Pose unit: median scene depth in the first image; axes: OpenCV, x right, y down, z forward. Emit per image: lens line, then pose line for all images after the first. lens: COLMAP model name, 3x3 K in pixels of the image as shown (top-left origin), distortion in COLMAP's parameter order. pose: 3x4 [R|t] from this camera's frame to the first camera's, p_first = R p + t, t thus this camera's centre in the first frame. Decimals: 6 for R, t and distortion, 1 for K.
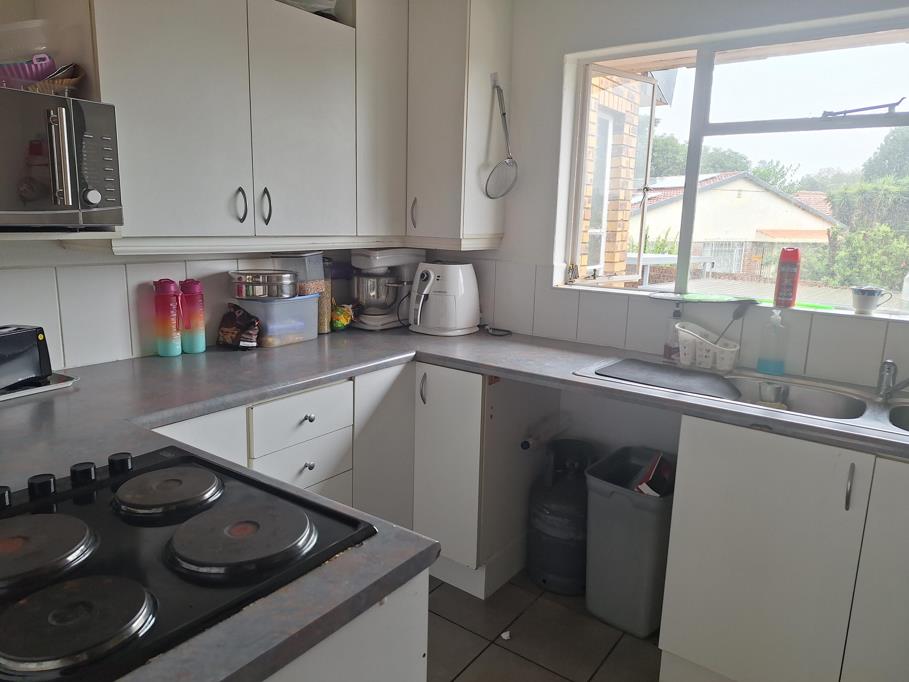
lens RADIAL K [[627.9, 0, 454.1], [0, 627.9, 337.6], [0, 0, 1]] dist [0.108370, -0.137949]
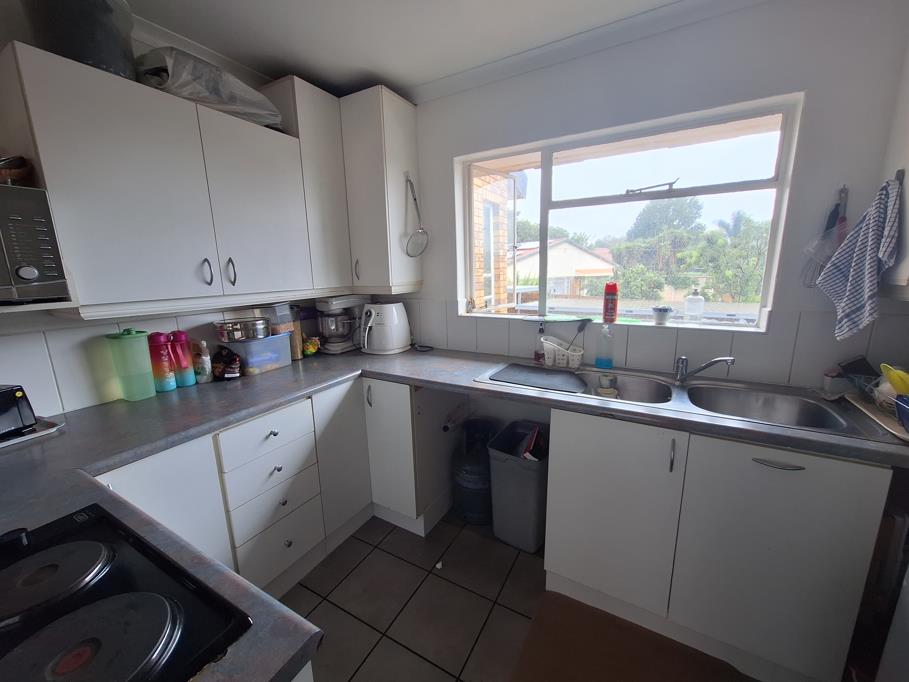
lens RADIAL K [[361.6, 0, 454.5], [0, 361.6, 341.0], [0, 0, 1]] dist [-0.020913, 0.010492]
pose [[0.991443, -0.070845, 0.109643, 0.058666], [0.070017, 0.997481, 0.011388, -0.036226], [-0.110174, -0.003614, 0.993906, 0.190630]]
